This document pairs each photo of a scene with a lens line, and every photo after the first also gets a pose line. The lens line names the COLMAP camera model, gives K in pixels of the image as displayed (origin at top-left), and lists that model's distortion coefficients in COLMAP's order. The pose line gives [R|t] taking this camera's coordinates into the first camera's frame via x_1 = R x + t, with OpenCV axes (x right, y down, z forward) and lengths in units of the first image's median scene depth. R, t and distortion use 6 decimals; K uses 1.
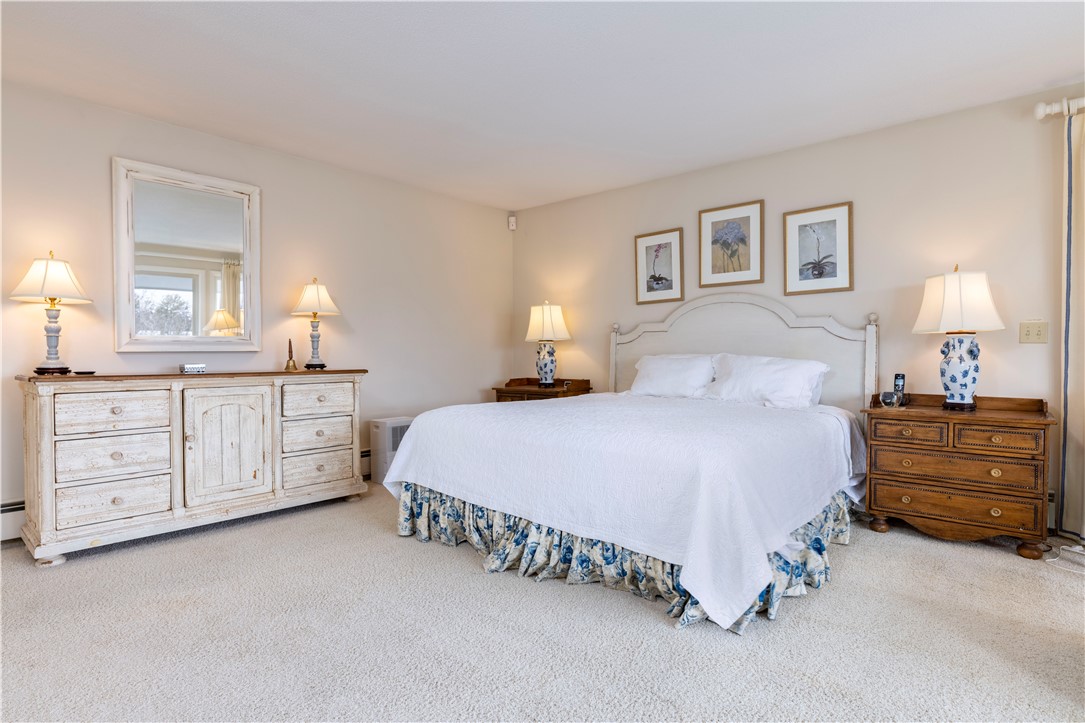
lens RADIAL K [[572.1, 0, 538.1], [0, 572.1, 361.3], [0, 0, 1]] dist [0.000629, 0.000251]
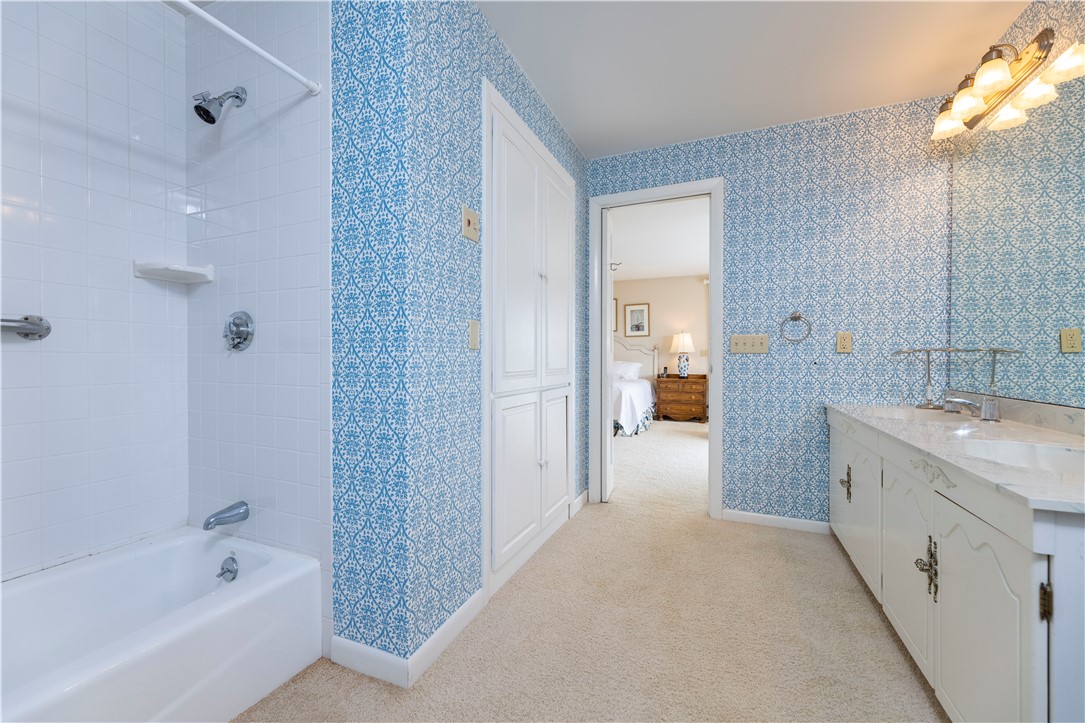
lens RADIAL K [[431.9, 0, 546.6], [0, 431.9, 360.1], [0, 0, 1]] dist [0.000211, 0.000011]
pose [[0.947697, 0.002346, 0.319162, -0.502500], [0.002437, 0.999891, -0.014587, 0.014120], [-0.319161, 0.014602, 0.947588, -0.691935]]
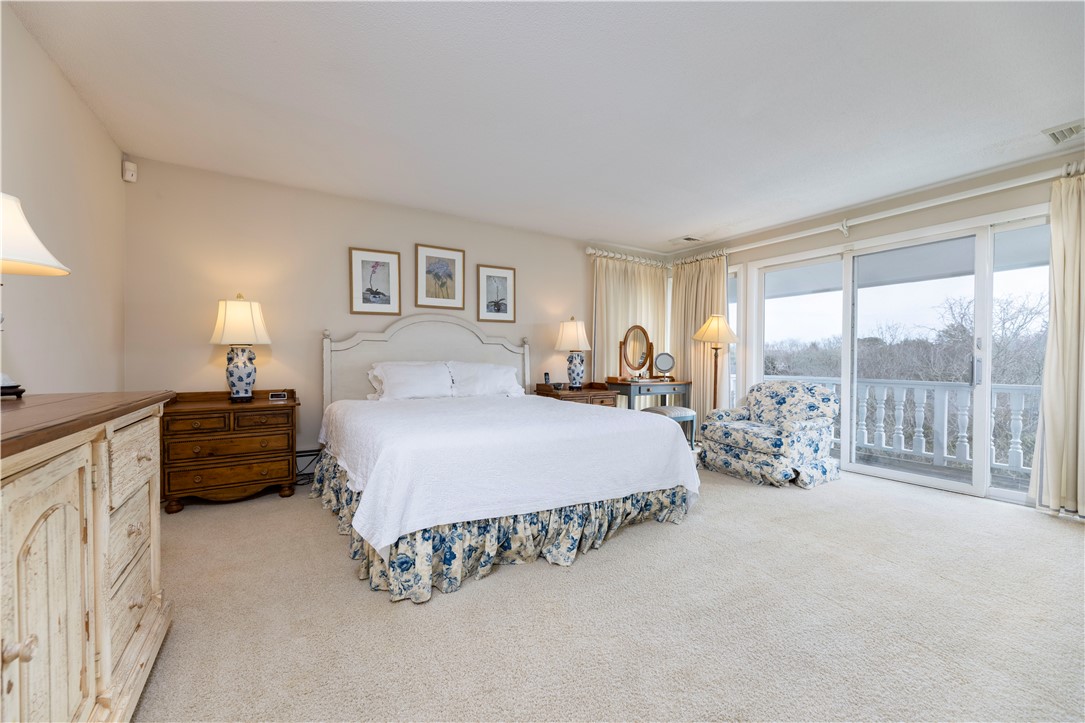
lens RADIAL K [[431.9, 0, 539.5], [0, 431.9, 367.1], [0, 0, 1]] dist [0.000211, 0.000011]
pose [[0.292580, -0.012198, 0.956163, -0.559998], [0.008799, 0.999911, 0.010064, -0.007761], [-0.956201, 0.005469, 0.292661, 0.518959]]
